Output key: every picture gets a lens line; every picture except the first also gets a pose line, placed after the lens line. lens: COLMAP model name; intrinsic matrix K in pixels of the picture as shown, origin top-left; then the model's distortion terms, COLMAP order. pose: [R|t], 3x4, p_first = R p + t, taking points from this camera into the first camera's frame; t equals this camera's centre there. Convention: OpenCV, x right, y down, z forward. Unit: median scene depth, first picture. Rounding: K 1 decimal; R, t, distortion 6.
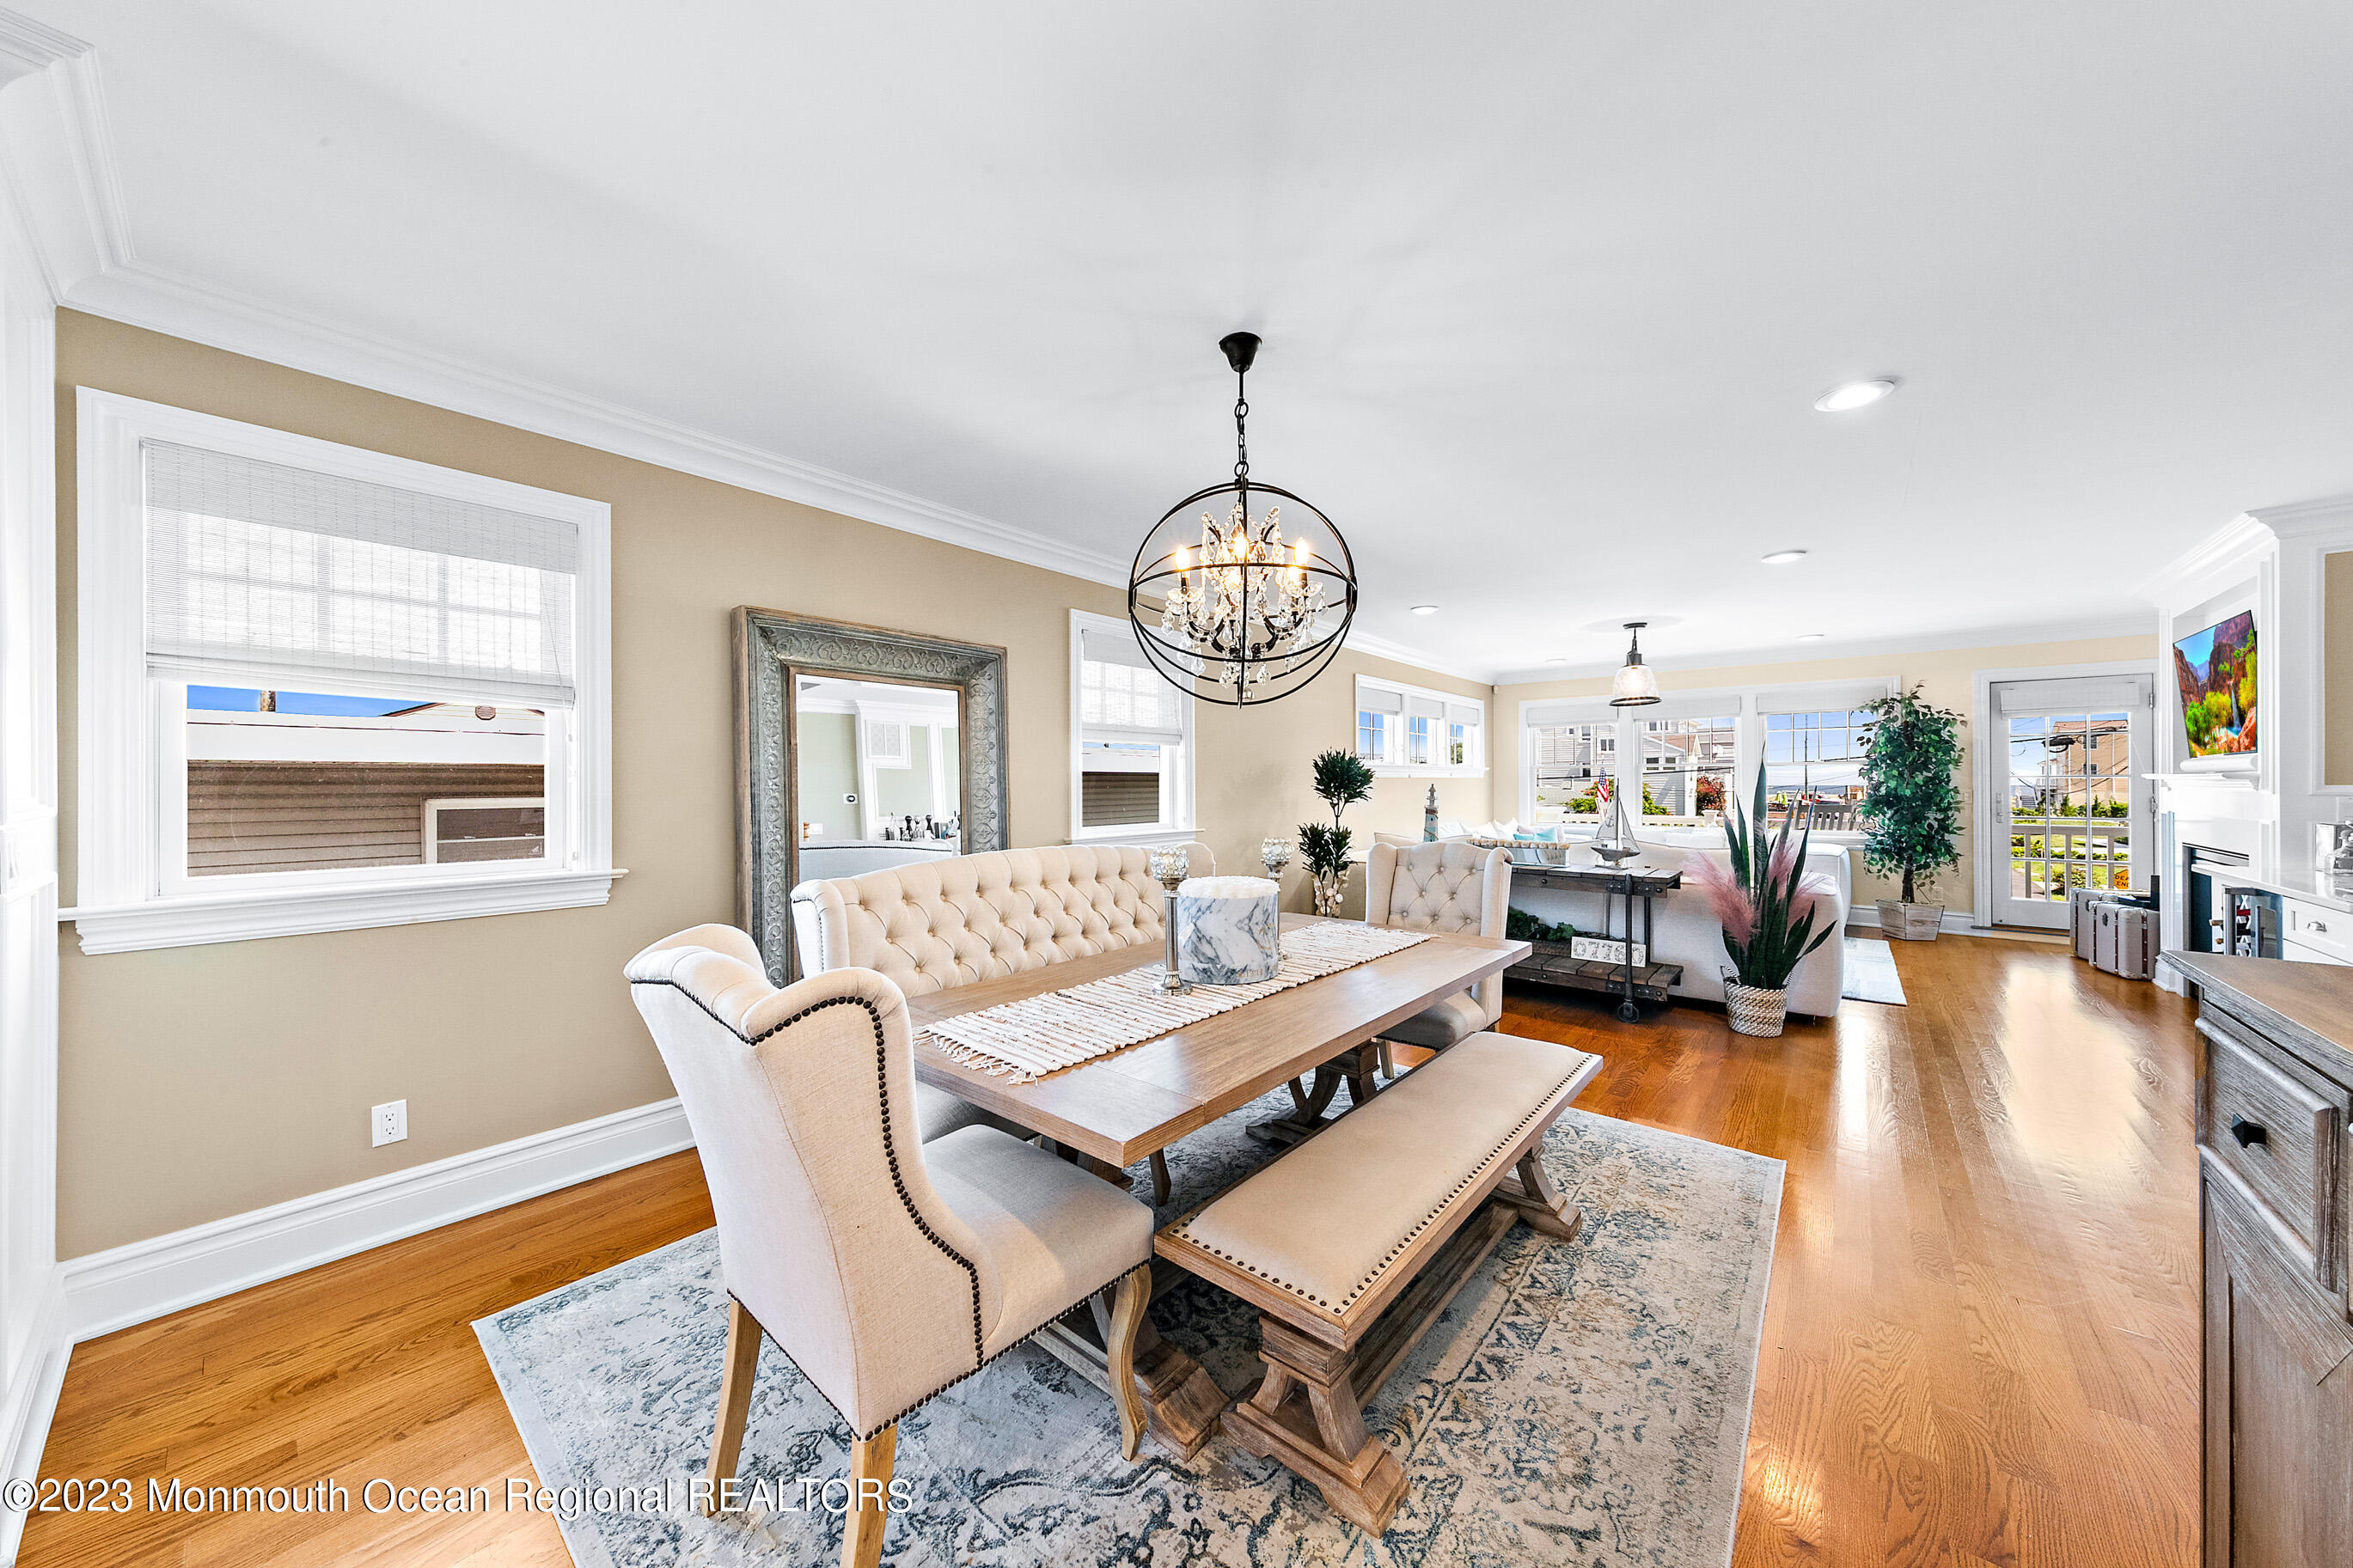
lens RADIAL K [[797.9, 0, 1173.0], [0, 797.9, 783.6], [0, 0, 1]] dist [0.012720, -0.000912]
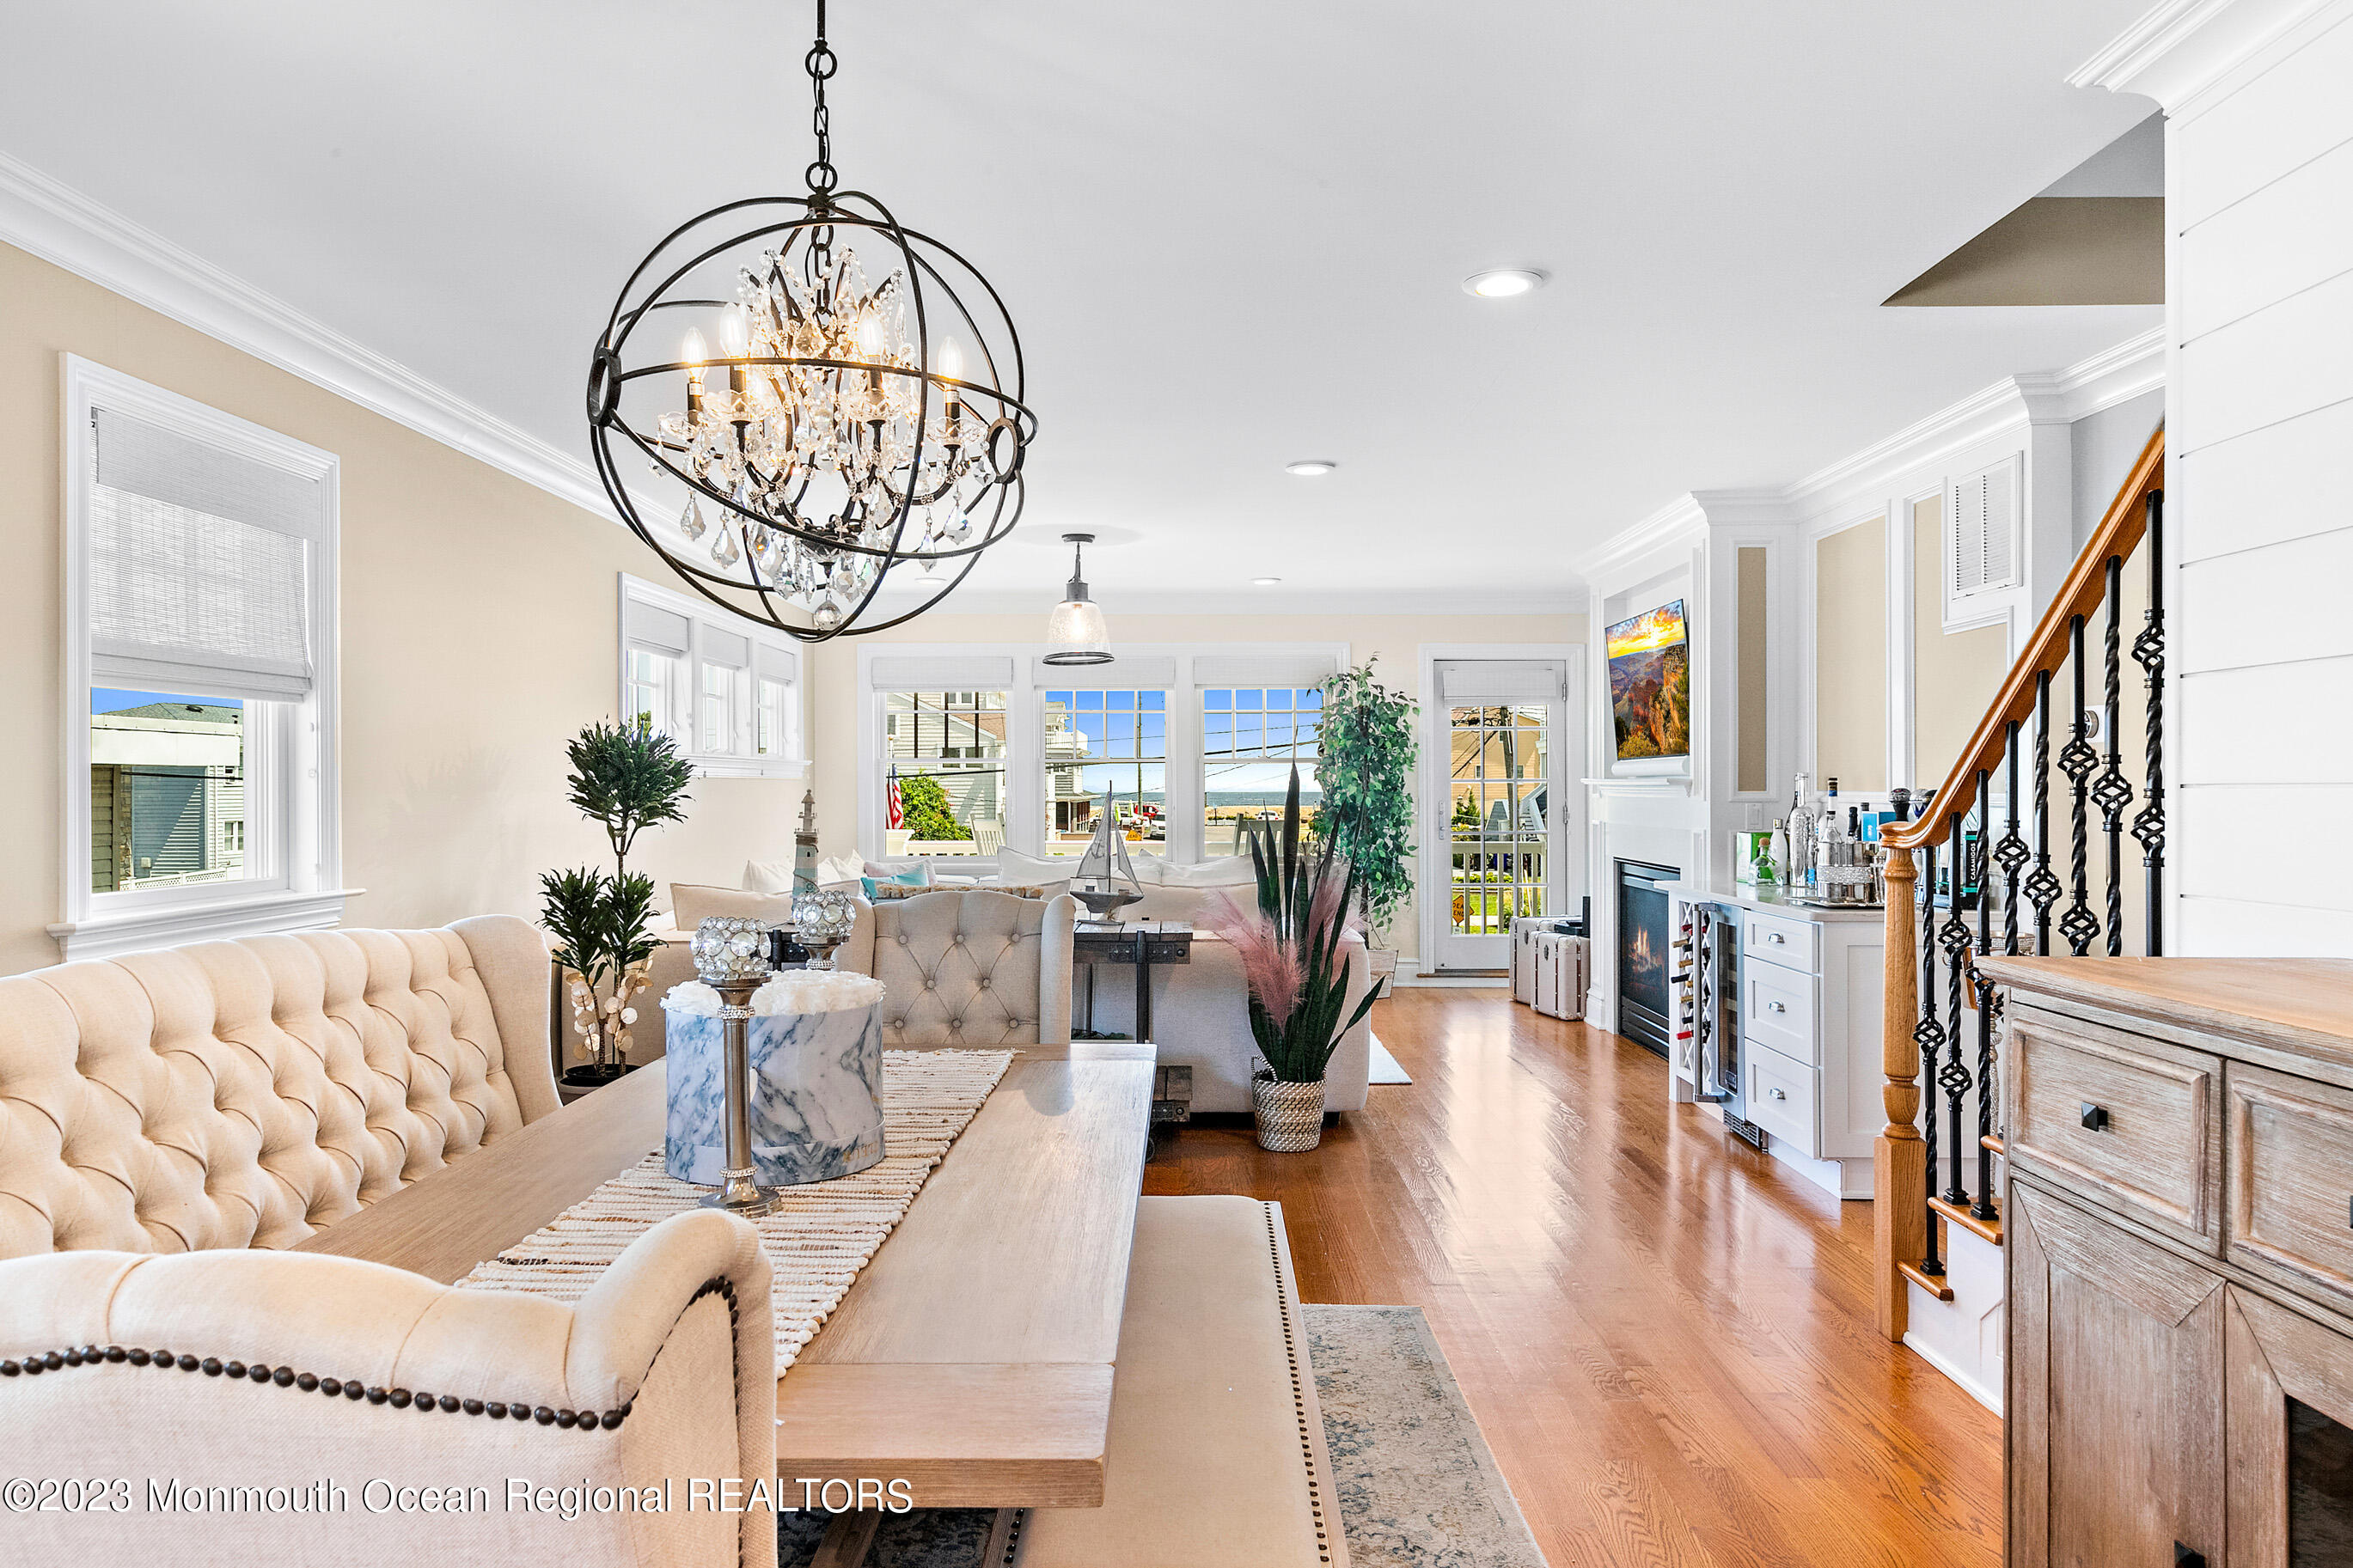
lens RADIAL K [[1522.8, 0, 1171.1], [0, 1522.8, 787.5], [0, 0, 1]] dist [0.007166, 0.001745]
pose [[0.769057, 0.001224, 0.639179, -0.170203], [-0.000415, 0.999999, -0.001415, 0.000531], [-0.639180, 0.000822, 0.769057, 0.046535]]
